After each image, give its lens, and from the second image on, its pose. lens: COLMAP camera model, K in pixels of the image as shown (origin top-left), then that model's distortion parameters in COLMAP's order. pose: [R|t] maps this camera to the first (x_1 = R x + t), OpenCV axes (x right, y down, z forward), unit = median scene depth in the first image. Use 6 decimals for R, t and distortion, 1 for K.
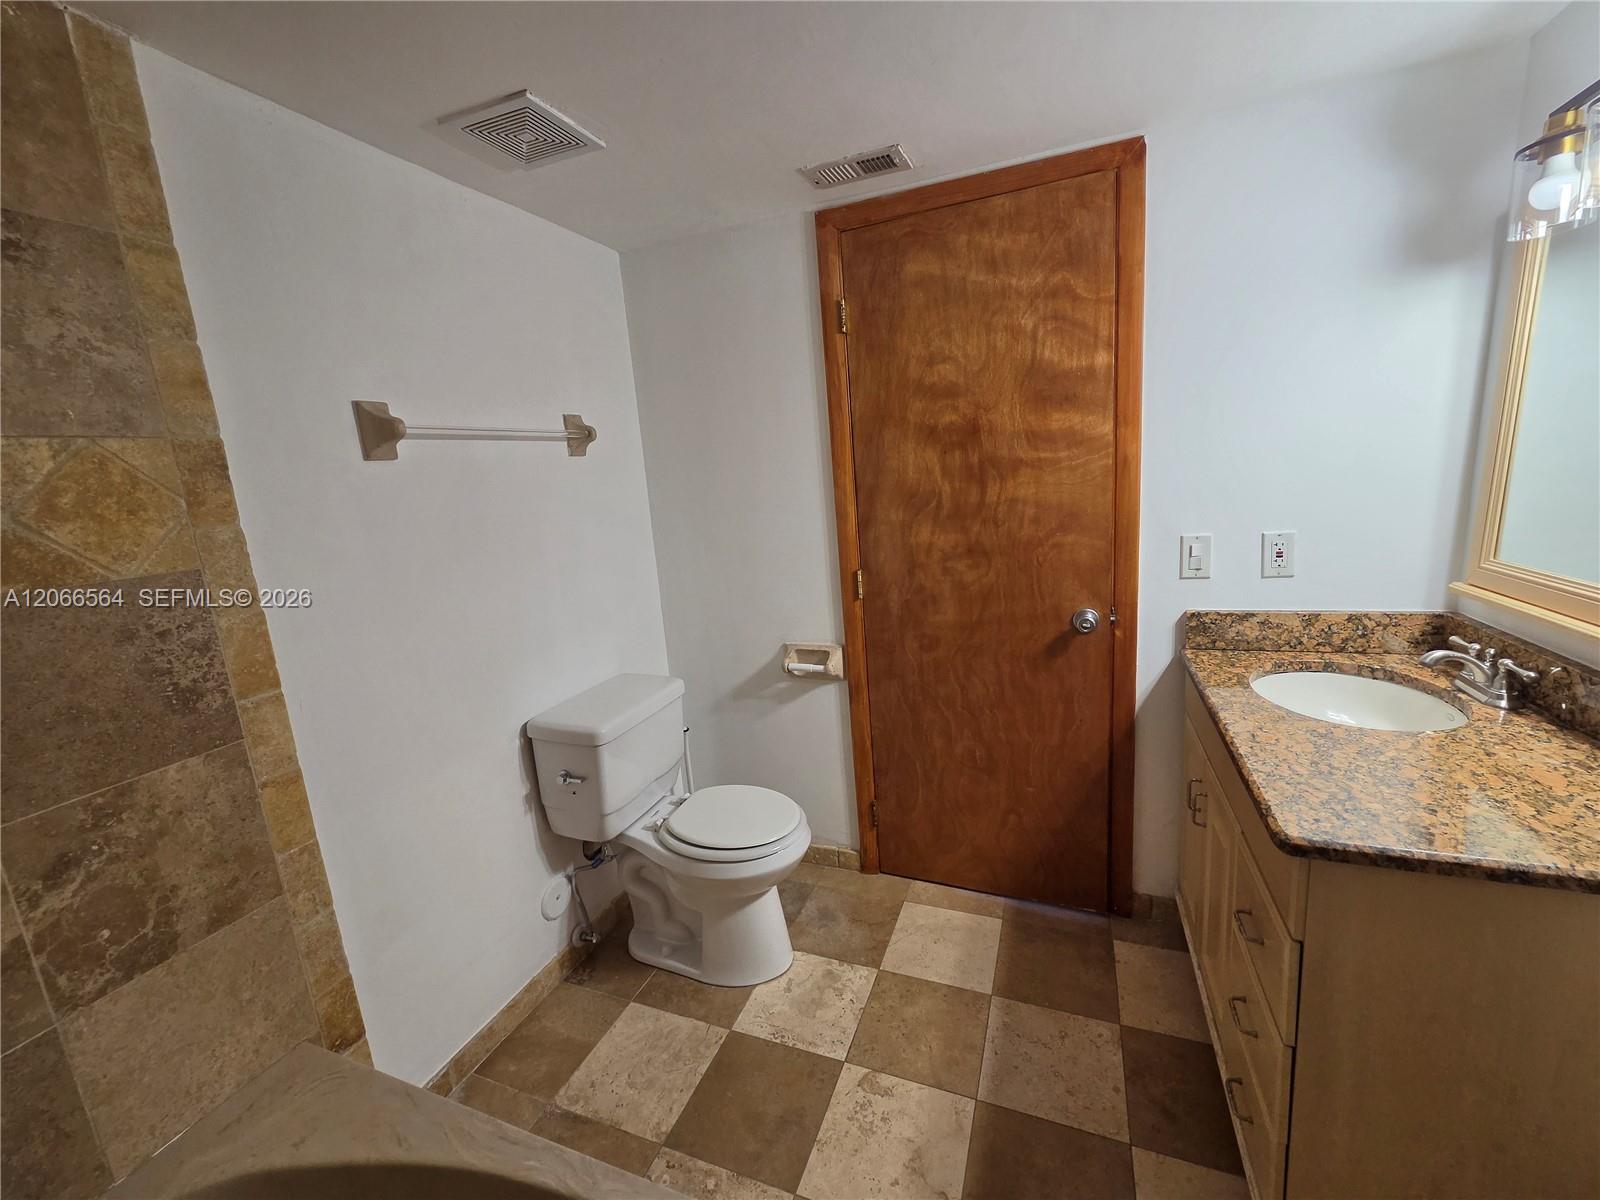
lens RADIAL K [[653.0, 0, 799.5], [0, 653.0, 604.1], [0, 0, 1]] dist [0.000171, 0.000413]
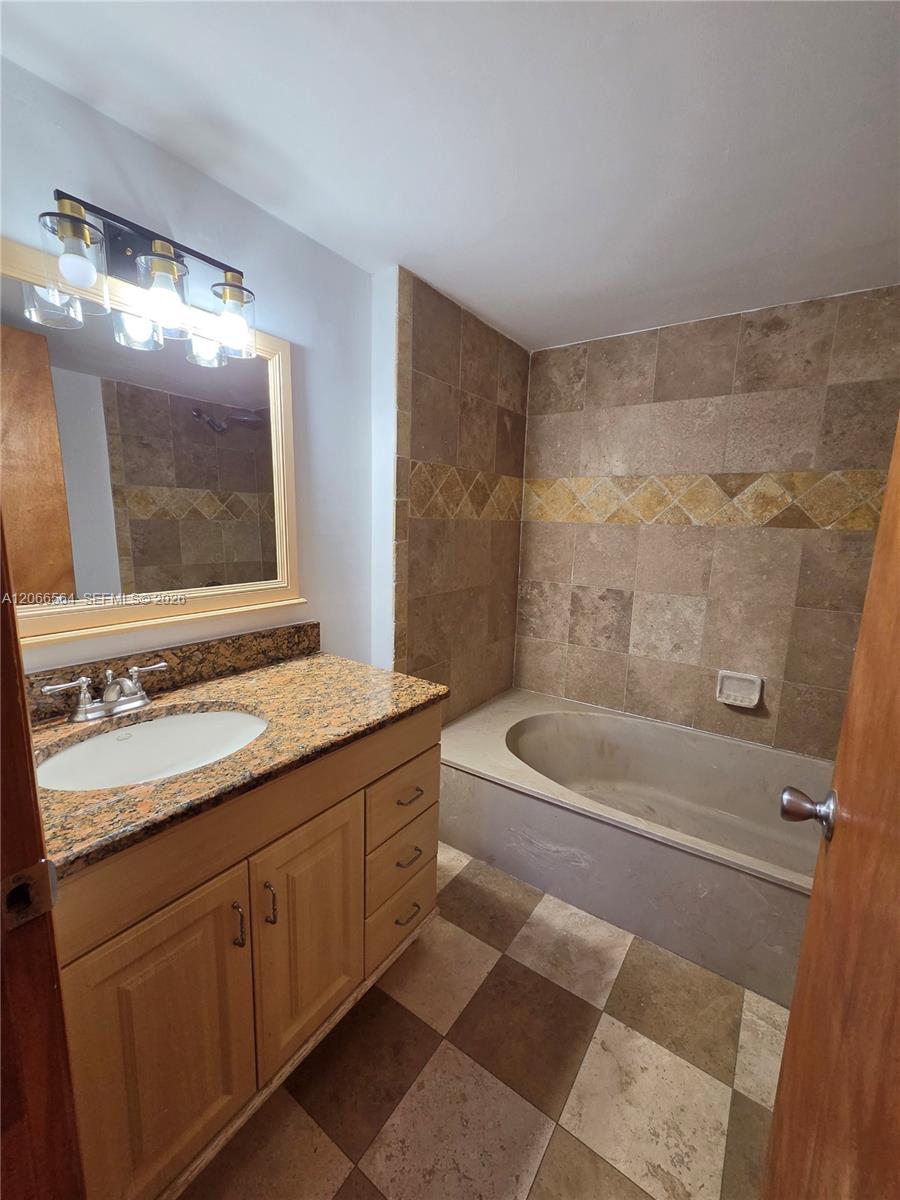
lens RADIAL K [[489.8, 0, 450.2], [0, 489.8, 601.4], [0, 0, 1]] dist [0.000171, 0.000413]
pose [[-0.973351, 0.010810, 0.229066, 0.258587], [0.090670, 0.935637, 0.341118, -0.259808], [-0.210636, 0.352797, -0.911684, 1.483060]]
